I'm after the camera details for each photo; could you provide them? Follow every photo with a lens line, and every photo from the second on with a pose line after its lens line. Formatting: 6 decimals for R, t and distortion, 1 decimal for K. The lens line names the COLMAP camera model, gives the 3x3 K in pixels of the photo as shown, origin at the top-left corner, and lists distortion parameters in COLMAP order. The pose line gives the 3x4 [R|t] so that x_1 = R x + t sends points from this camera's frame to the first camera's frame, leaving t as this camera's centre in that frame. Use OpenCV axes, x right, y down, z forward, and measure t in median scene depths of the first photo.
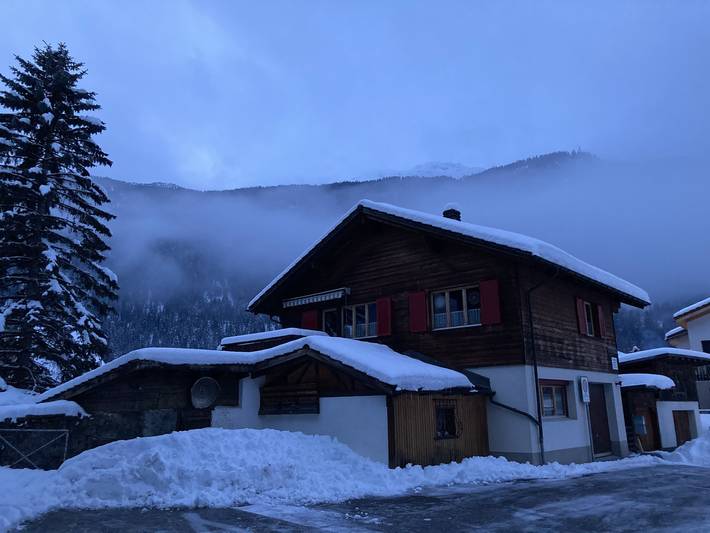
lens RADIAL K [[564.0, 0, 355.0], [0, 564.0, 266.5], [0, 0, 1]] dist [0.004360, 0.001481]
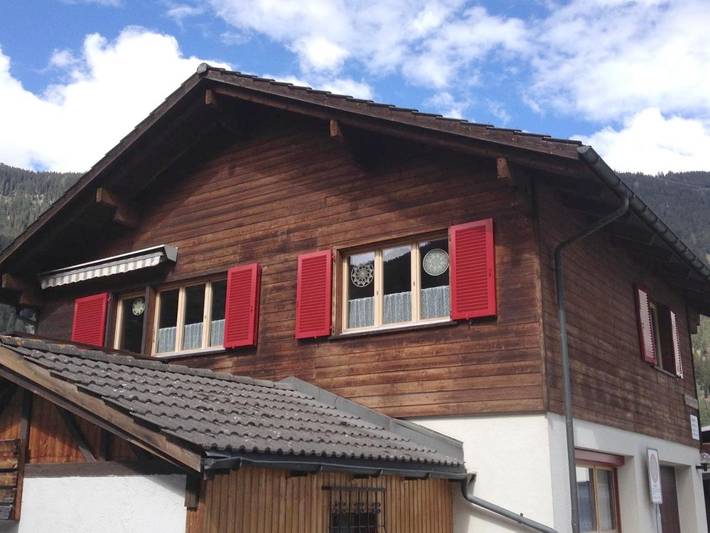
lens RADIAL K [[770.1, 0, 355.0], [0, 770.1, 266.5], [0, 0, 1]] dist [0.210606, -0.463867]
pose [[0.991038, 0.056924, 0.120844, 0.066740], [-0.051663, 0.997594, -0.046232, 0.086117], [-0.123185, 0.039575, 0.991594, 0.367163]]
